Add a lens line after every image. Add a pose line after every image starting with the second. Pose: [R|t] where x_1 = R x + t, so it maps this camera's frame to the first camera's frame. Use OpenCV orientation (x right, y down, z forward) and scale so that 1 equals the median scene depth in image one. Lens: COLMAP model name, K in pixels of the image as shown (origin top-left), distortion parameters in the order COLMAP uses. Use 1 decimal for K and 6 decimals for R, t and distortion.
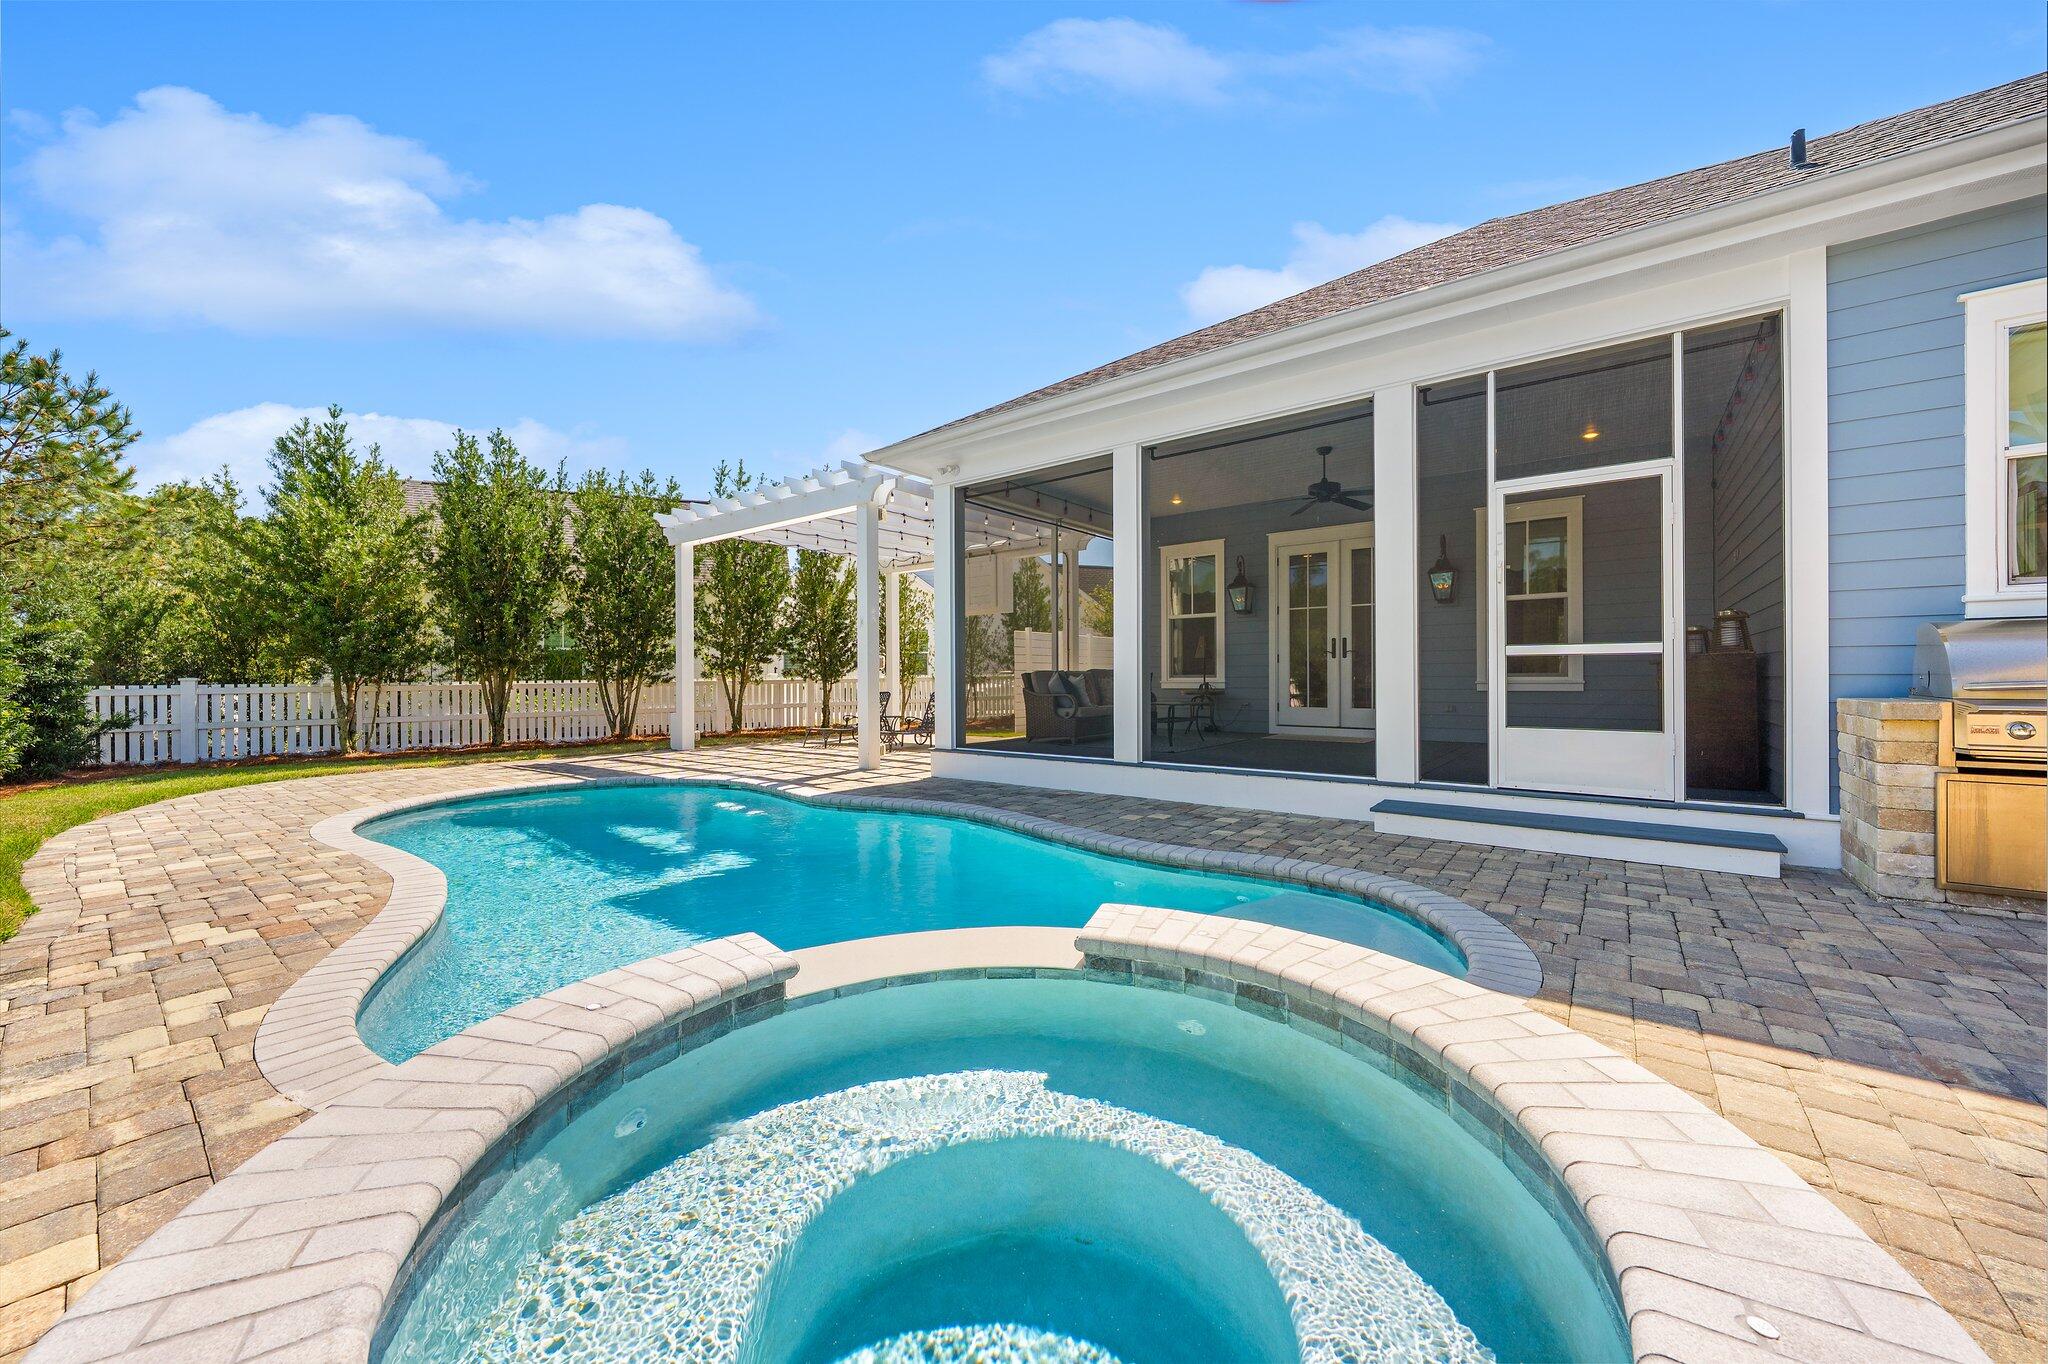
lens RADIAL K [[751.0, 0, 1024.8], [0, 751.0, 676.9], [0, 0, 1]] dist [-0.002964, -0.000364]
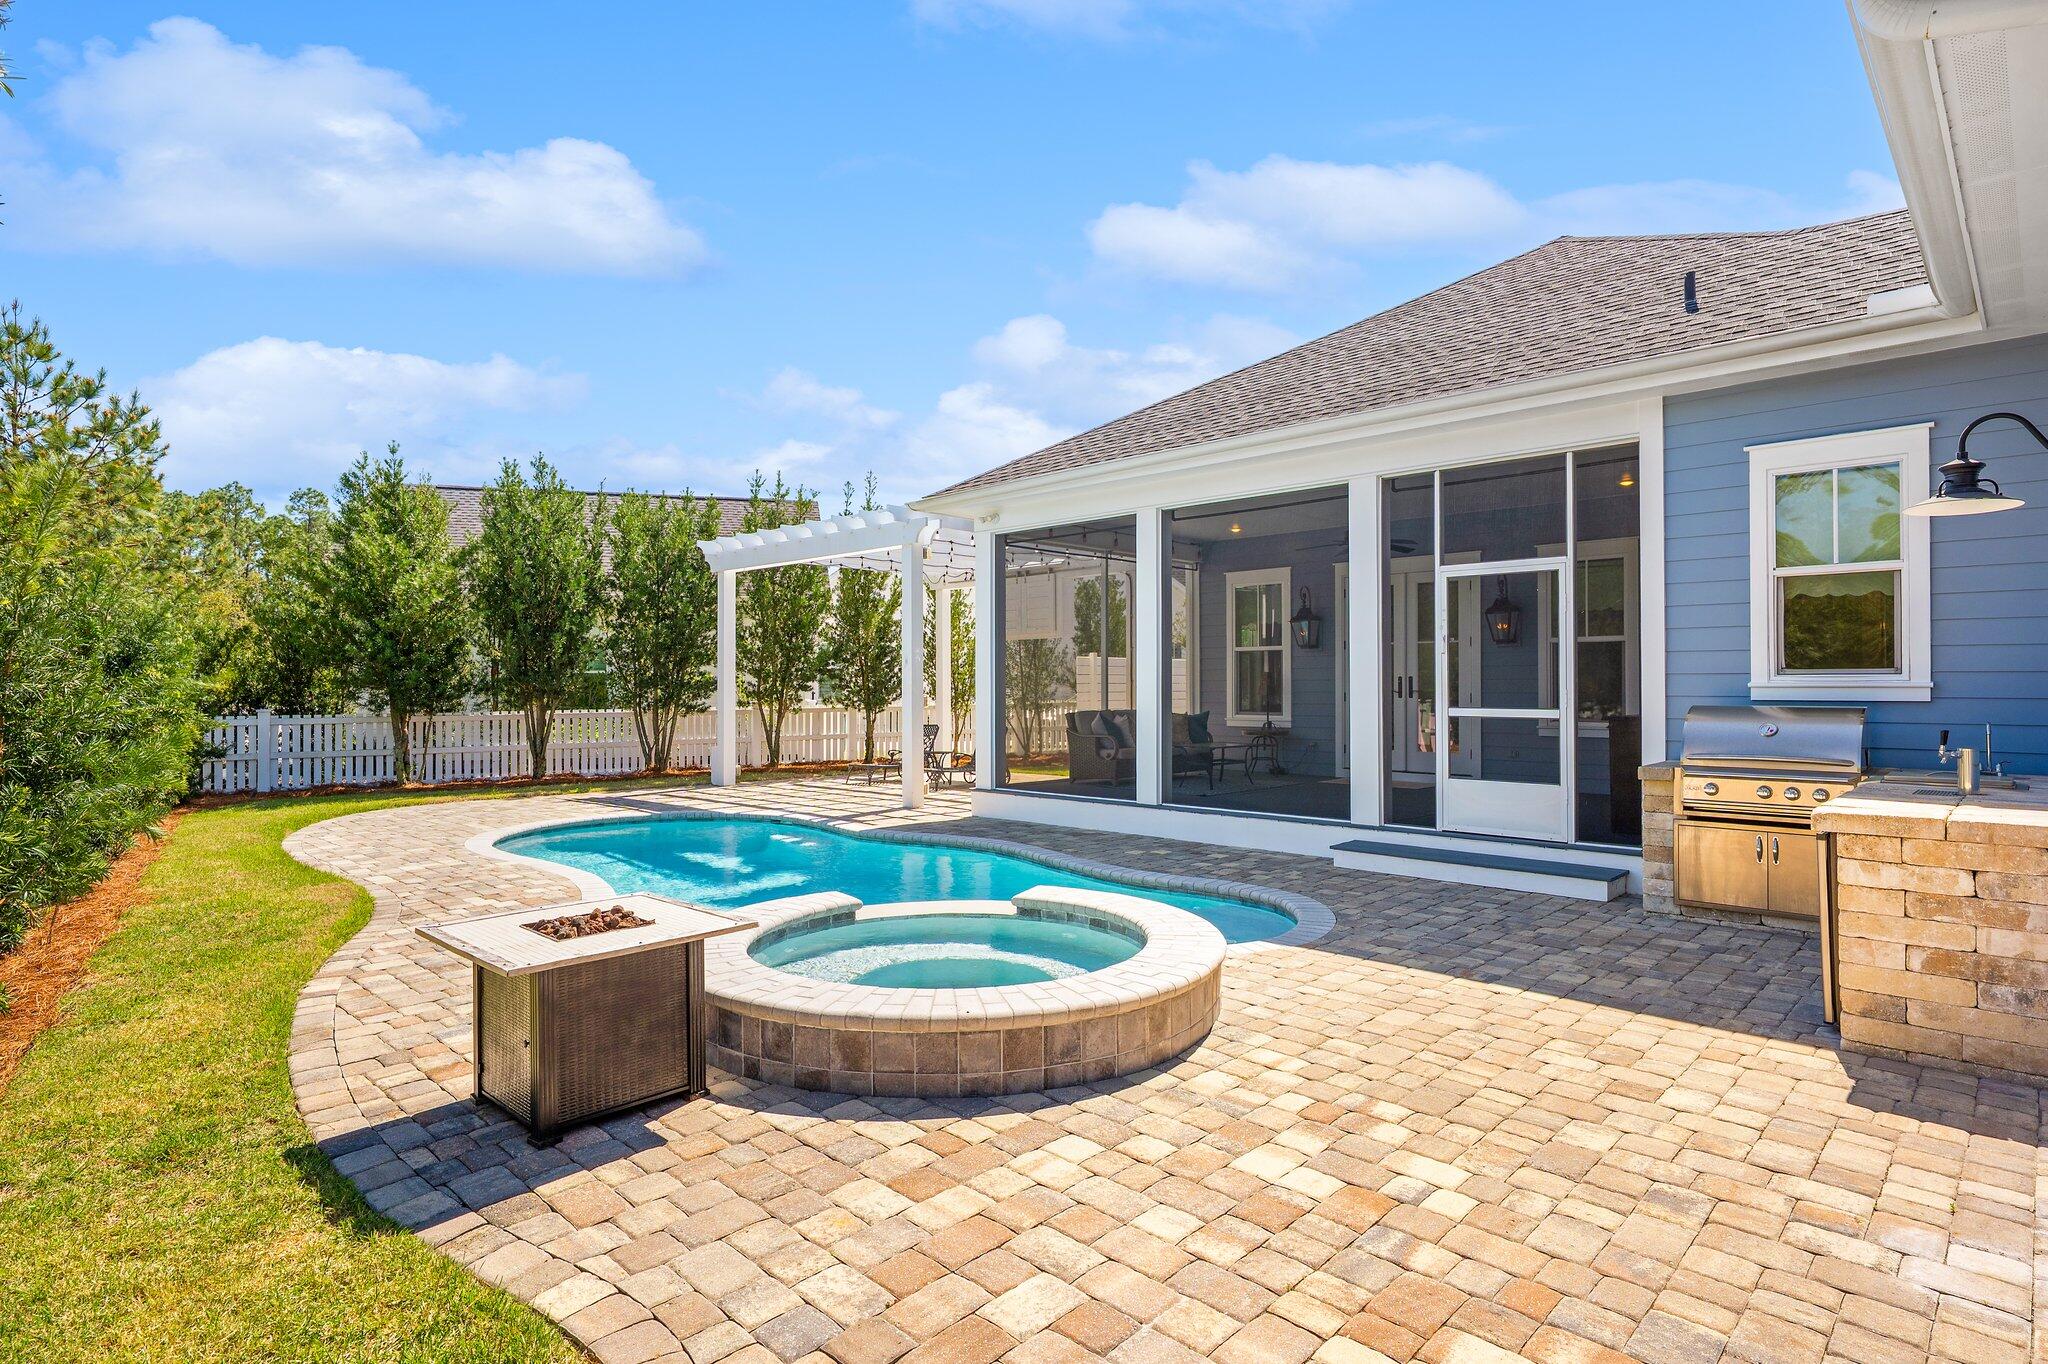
lens RADIAL K [[1044.0, 0, 1024.0], [0, 1044.0, 682.0], [0, 0, 1]] dist [-0.000095, 0.000184]
pose [[0.994079, 0.003189, -0.108615, 0.077533], [-0.003648, 0.999985, -0.004026, -0.034123], [0.108600, 0.004398, 0.994076, -0.315948]]
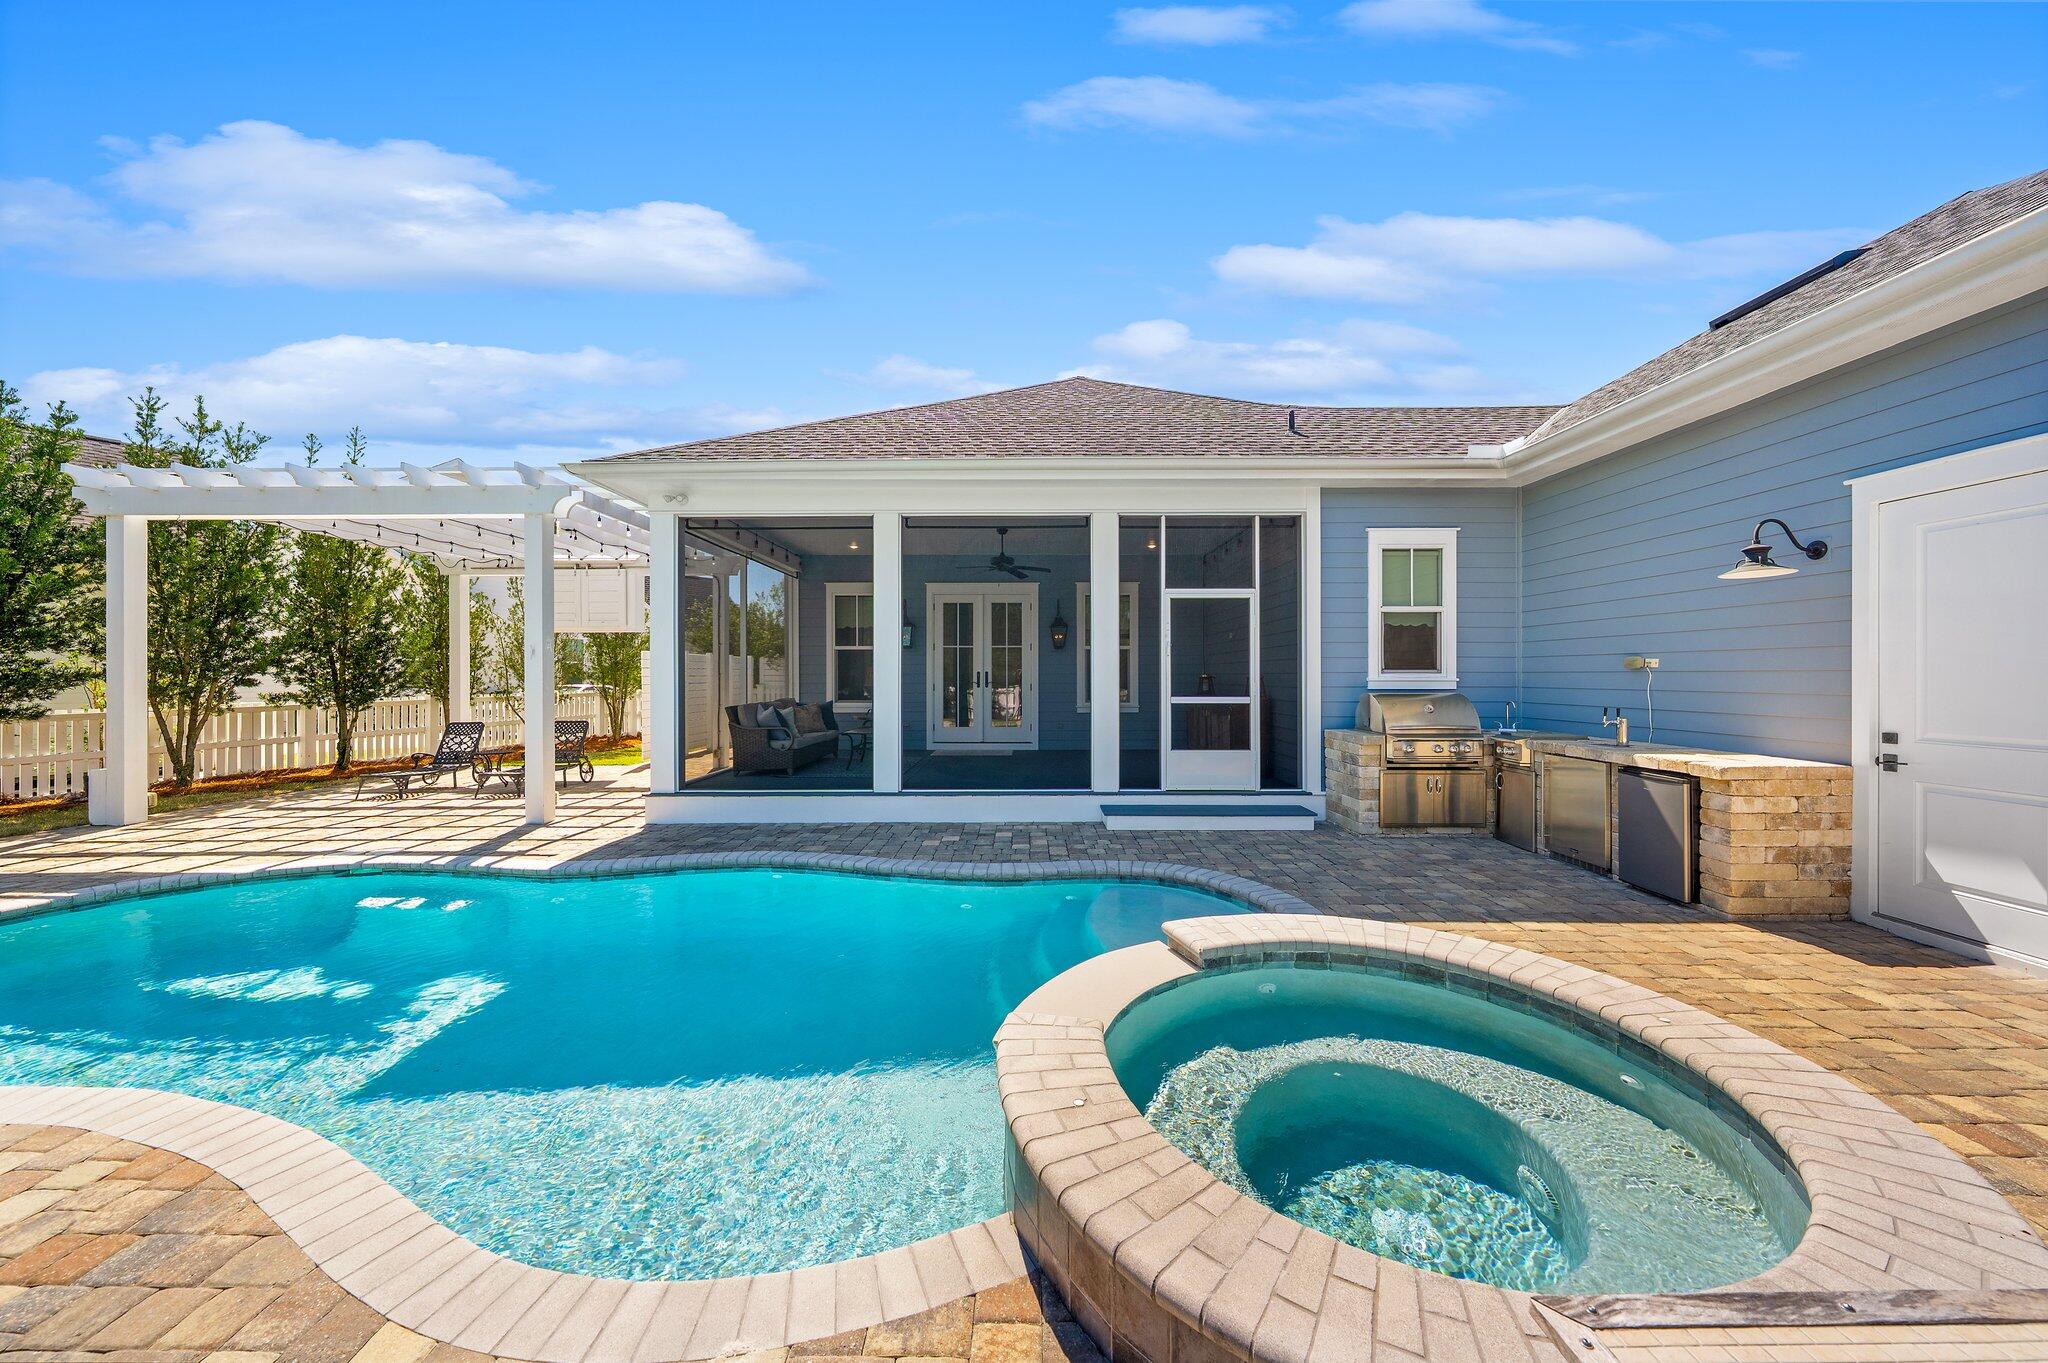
lens RADIAL K [[693.2, 0, 1020.1], [0, 693.2, 679.7], [0, 0, 1]] dist [-0.001821, -0.000140]
pose [[0.793395, -0.000760, 0.608707, -0.216507], [-0.001480, 0.999994, 0.003178, -0.037895], [-0.608706, -0.003423, 0.793389, 0.032062]]
